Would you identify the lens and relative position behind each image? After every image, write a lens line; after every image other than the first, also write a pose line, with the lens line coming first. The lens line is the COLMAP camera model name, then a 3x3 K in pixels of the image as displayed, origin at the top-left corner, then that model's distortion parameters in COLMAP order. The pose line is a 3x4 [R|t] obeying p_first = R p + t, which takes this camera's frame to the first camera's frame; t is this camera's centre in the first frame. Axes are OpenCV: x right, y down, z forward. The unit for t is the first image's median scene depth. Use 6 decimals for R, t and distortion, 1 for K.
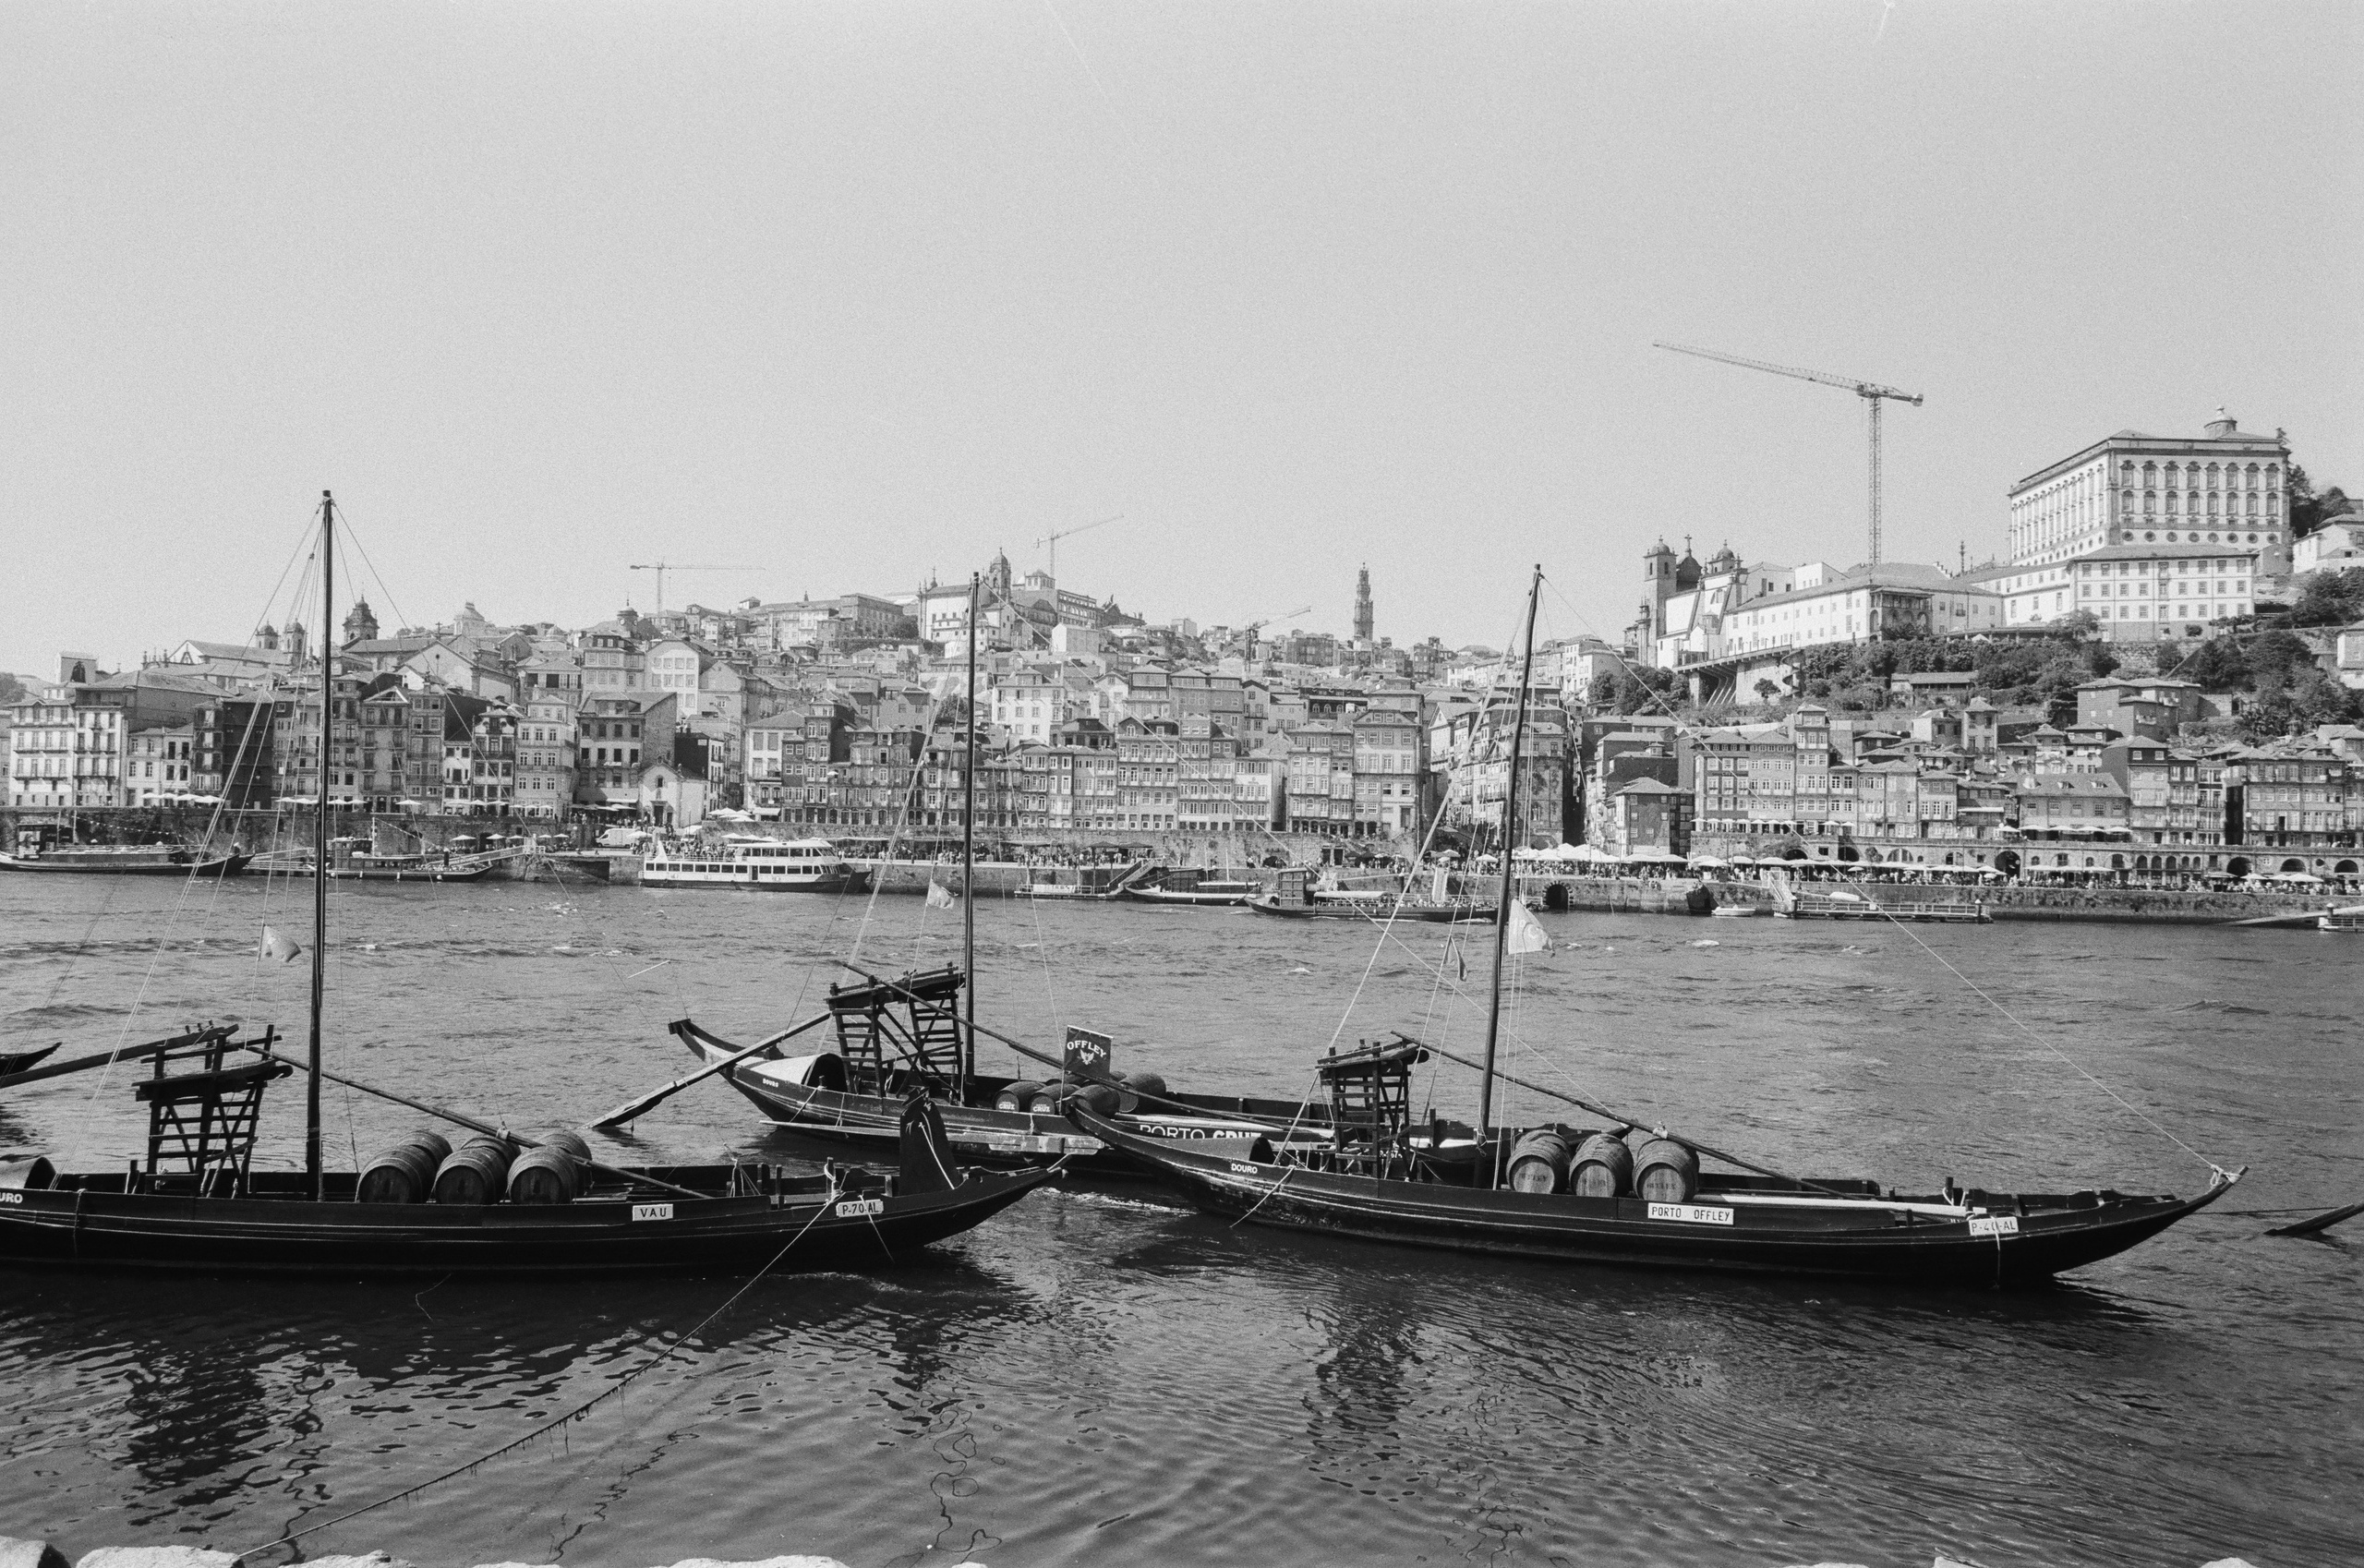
lens RADIAL K [[1910.2, 0, 1182.2], [0, 1910.2, 836.4], [0, 0, 1]] dist [-0.062725, 0.051754]
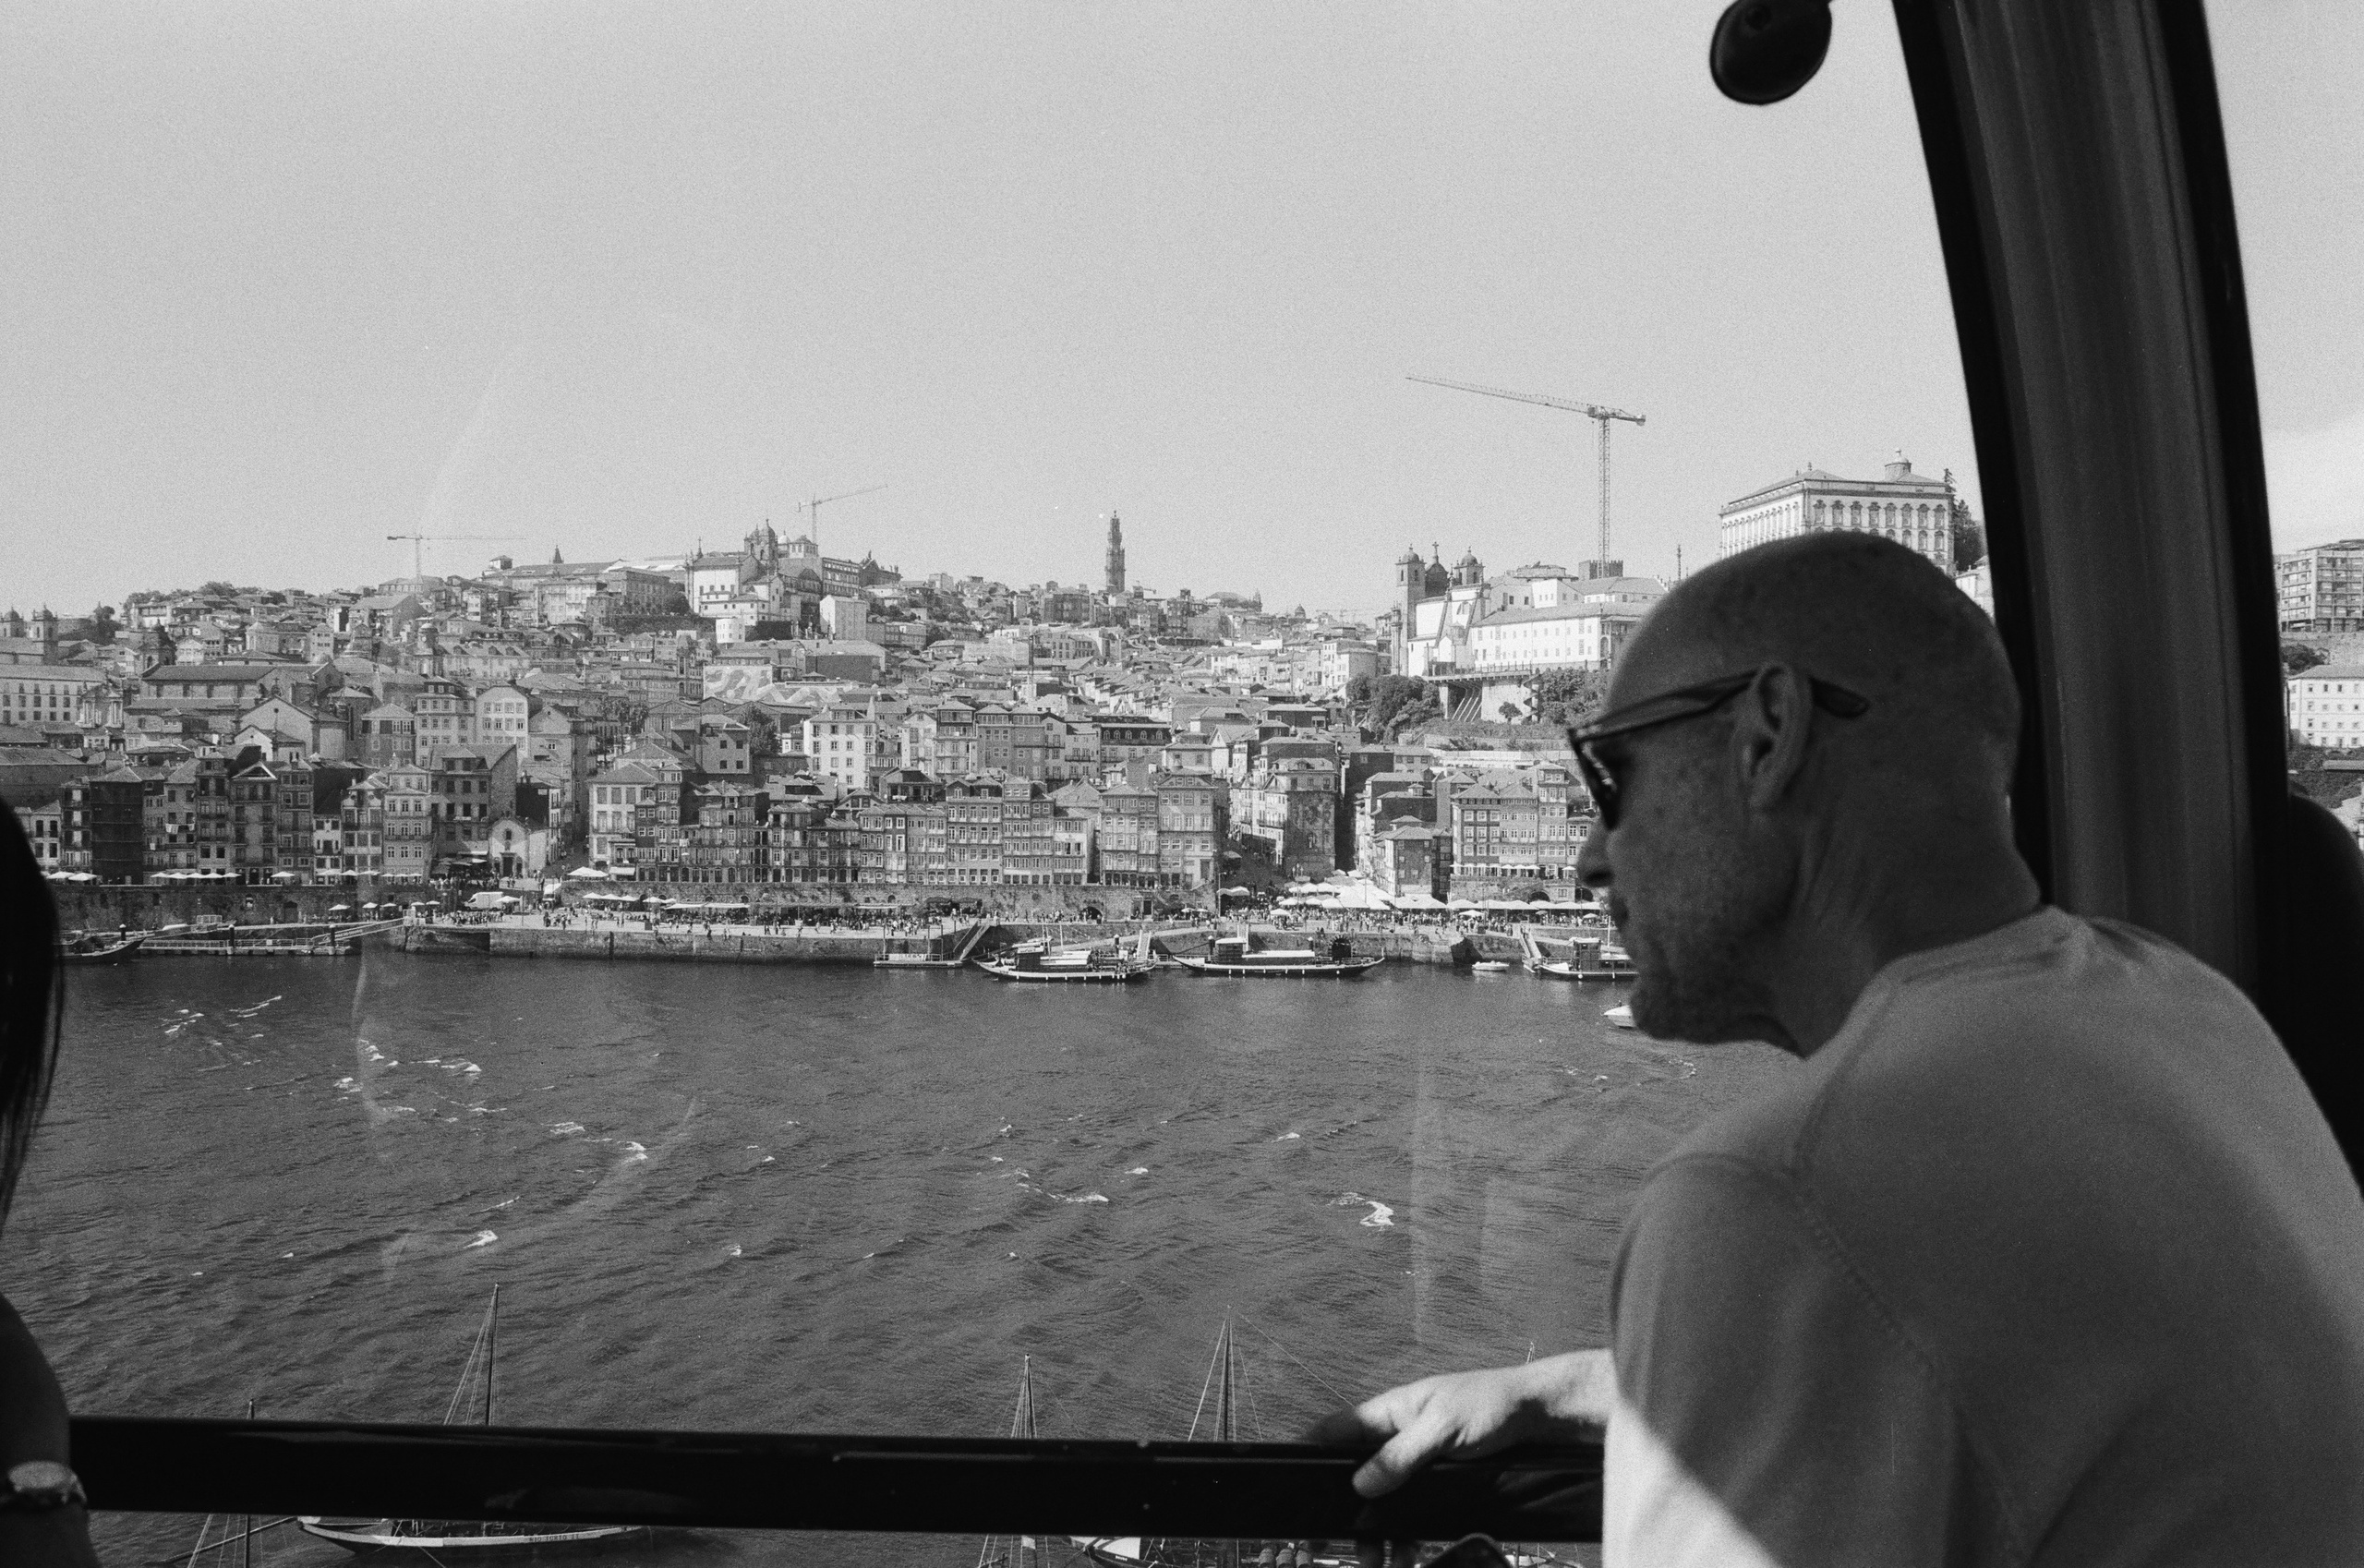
lens RADIAL K [[1982.1, 0, 1182.0], [0, 1982.1, 784.0], [0, 0, 1]] dist [-0.078403, 0.111664]
pose [[0.989781, -0.014293, 0.141878, -0.055954], [0.009506, 0.999364, 0.034357, -0.090265], [-0.142279, -0.032657, 0.989288, -0.142701]]
